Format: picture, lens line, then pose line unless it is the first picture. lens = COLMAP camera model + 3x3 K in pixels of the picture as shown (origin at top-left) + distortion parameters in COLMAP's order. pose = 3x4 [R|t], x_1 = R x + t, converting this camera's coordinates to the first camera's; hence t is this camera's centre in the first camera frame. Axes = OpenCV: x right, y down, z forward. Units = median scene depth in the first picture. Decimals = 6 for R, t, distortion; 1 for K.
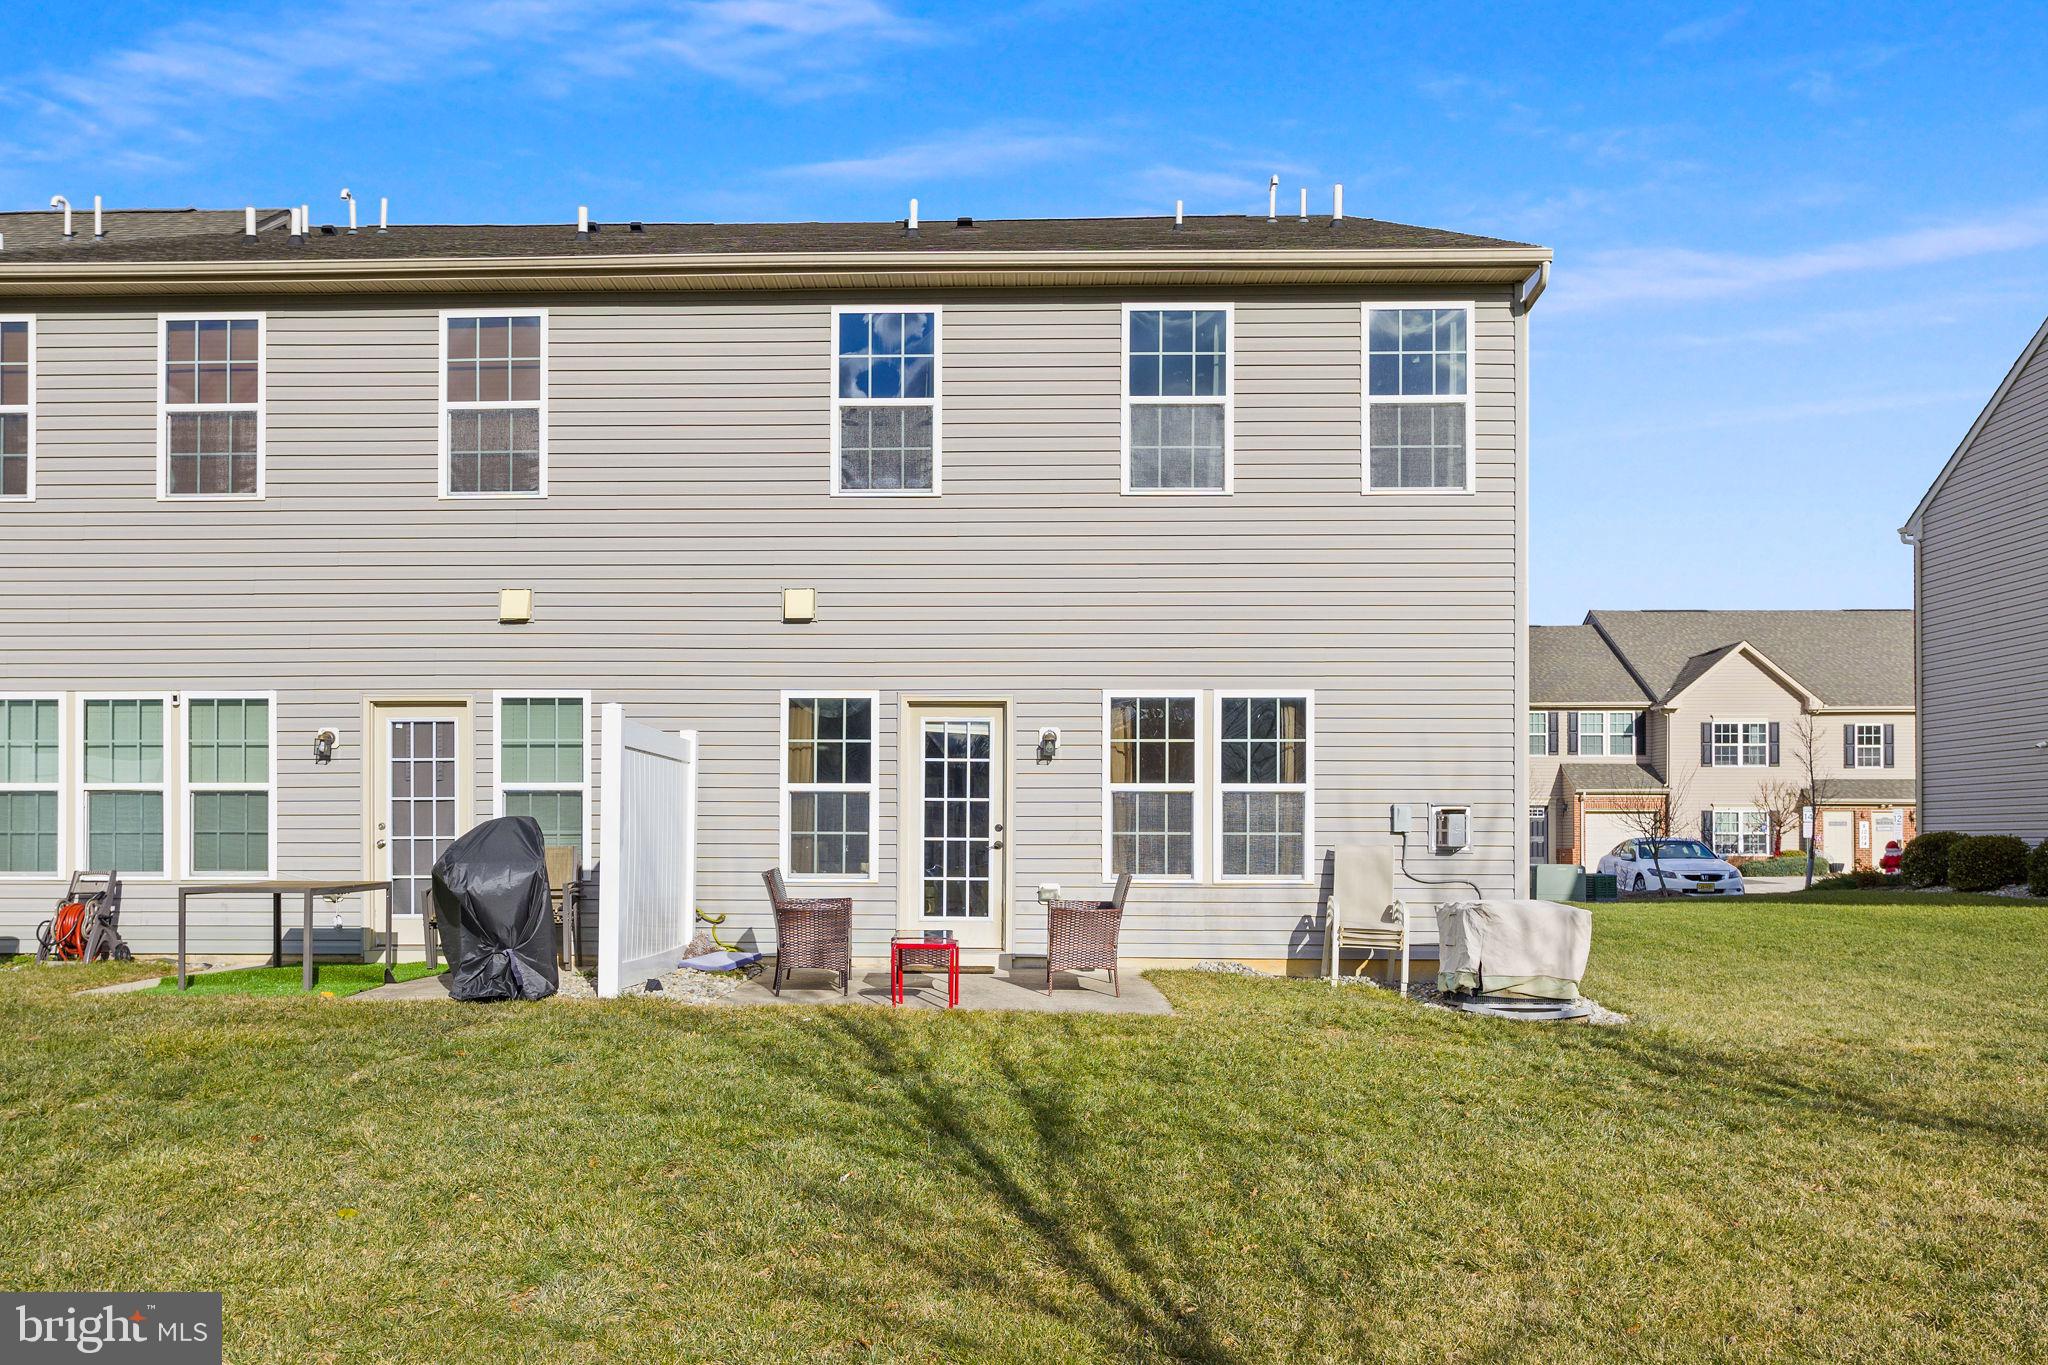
lens RADIAL K [[1324.4, 0, 1024.3], [0, 1324.4, 820.2], [0, 0, 1]] dist [-0.003342, -0.000301]
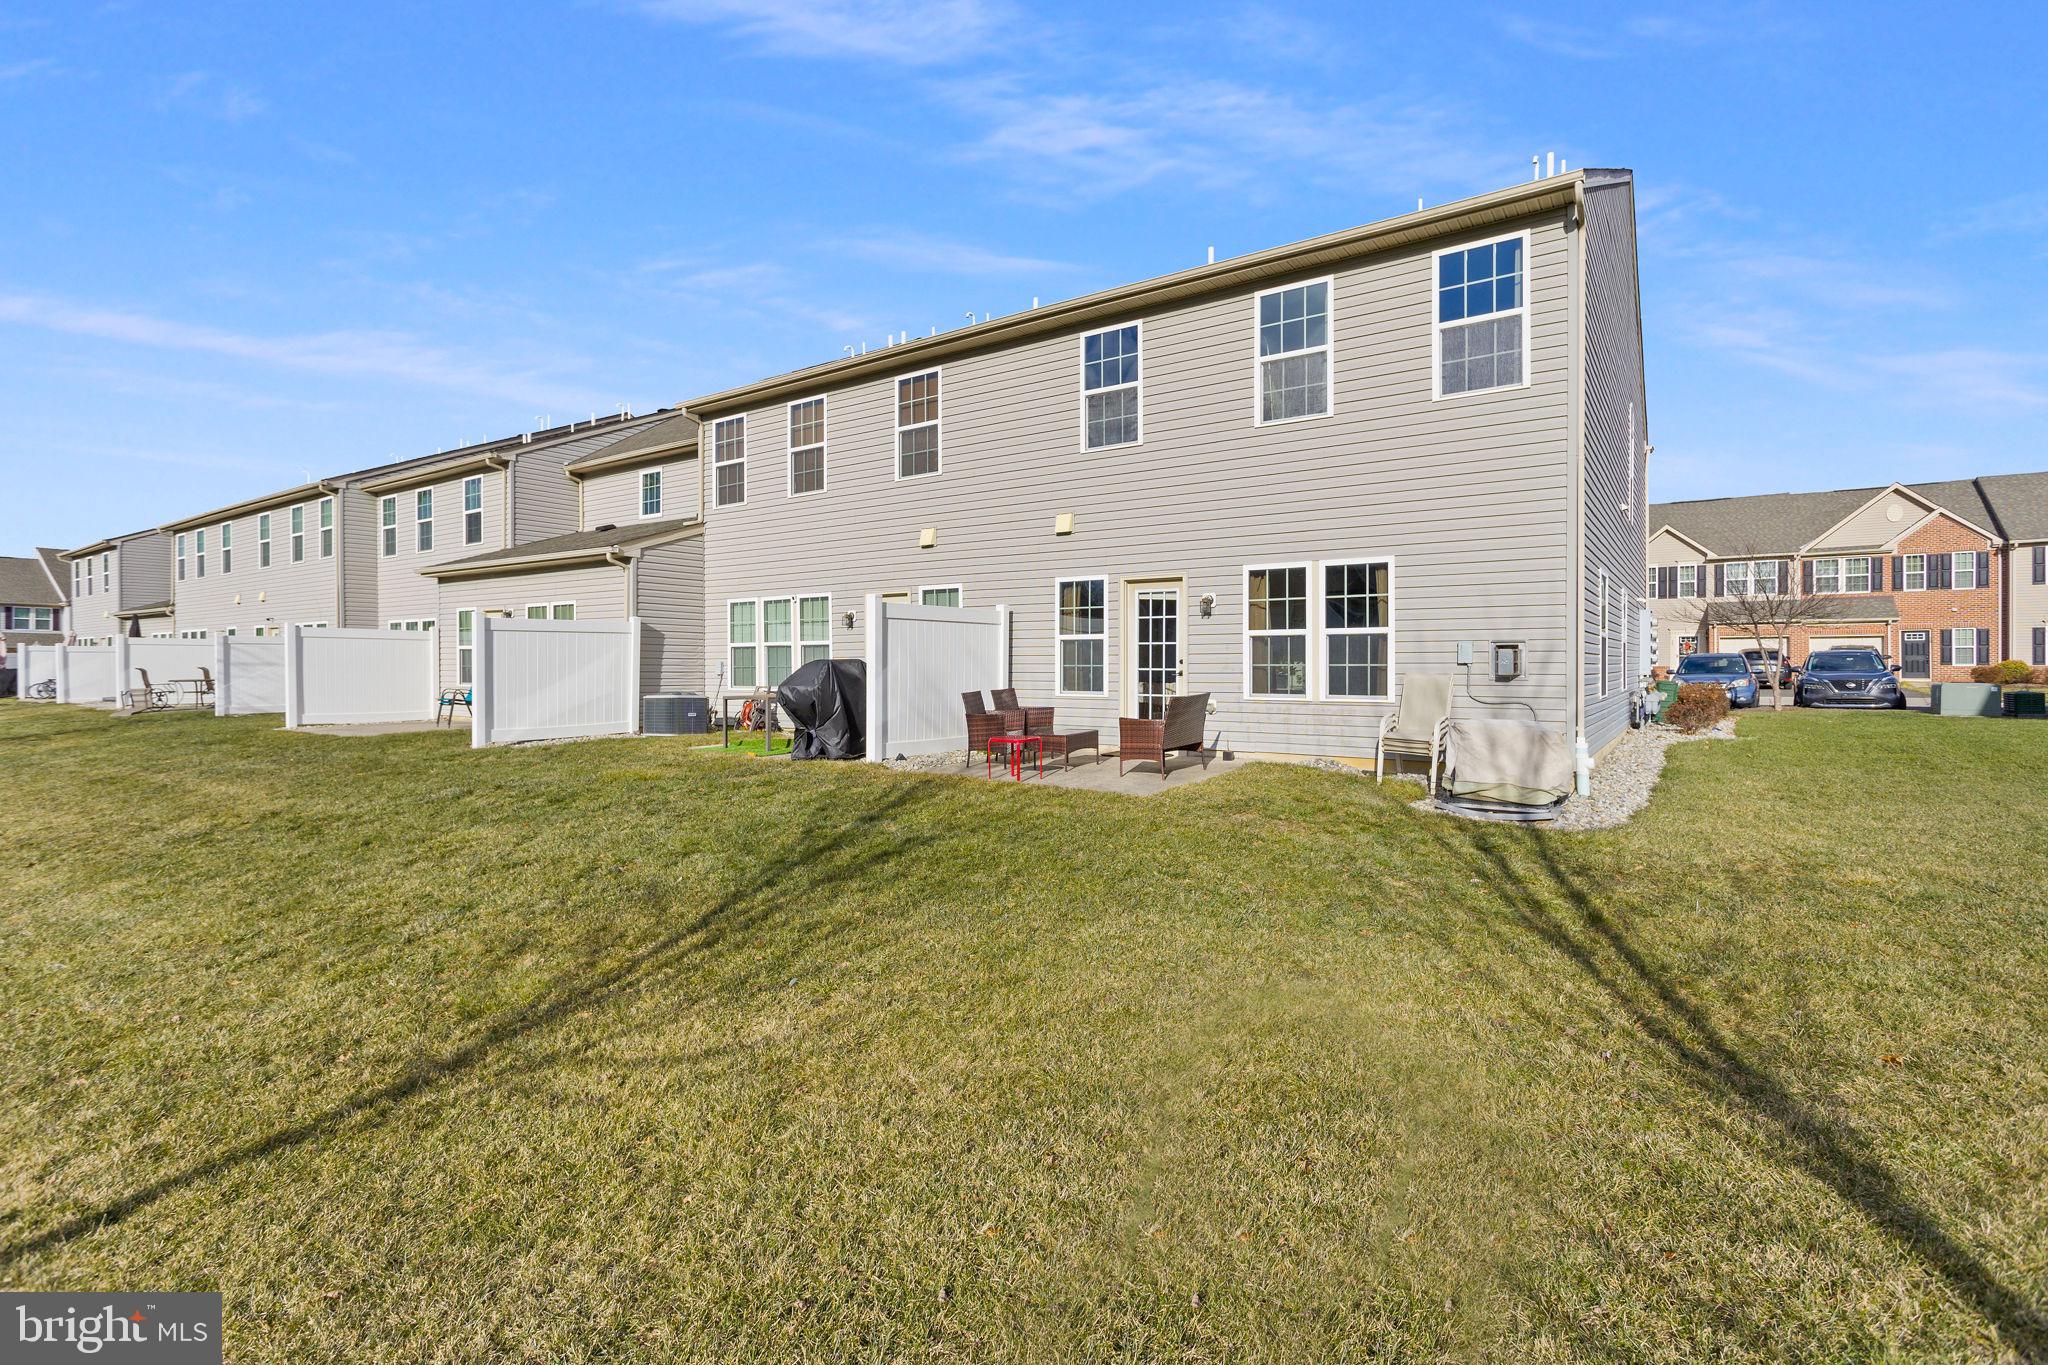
lens RADIAL K [[963.9, 0, 1017.9], [0, 963.9, 664.4], [0, 0, 1]] dist [-0.002189, 0.000628]
pose [[0.833537, -0.004123, -0.552448, 0.429748], [0.009279, 0.999936, 0.006536, 0.000061], [0.552386, -0.010574, 0.833522, -0.008601]]
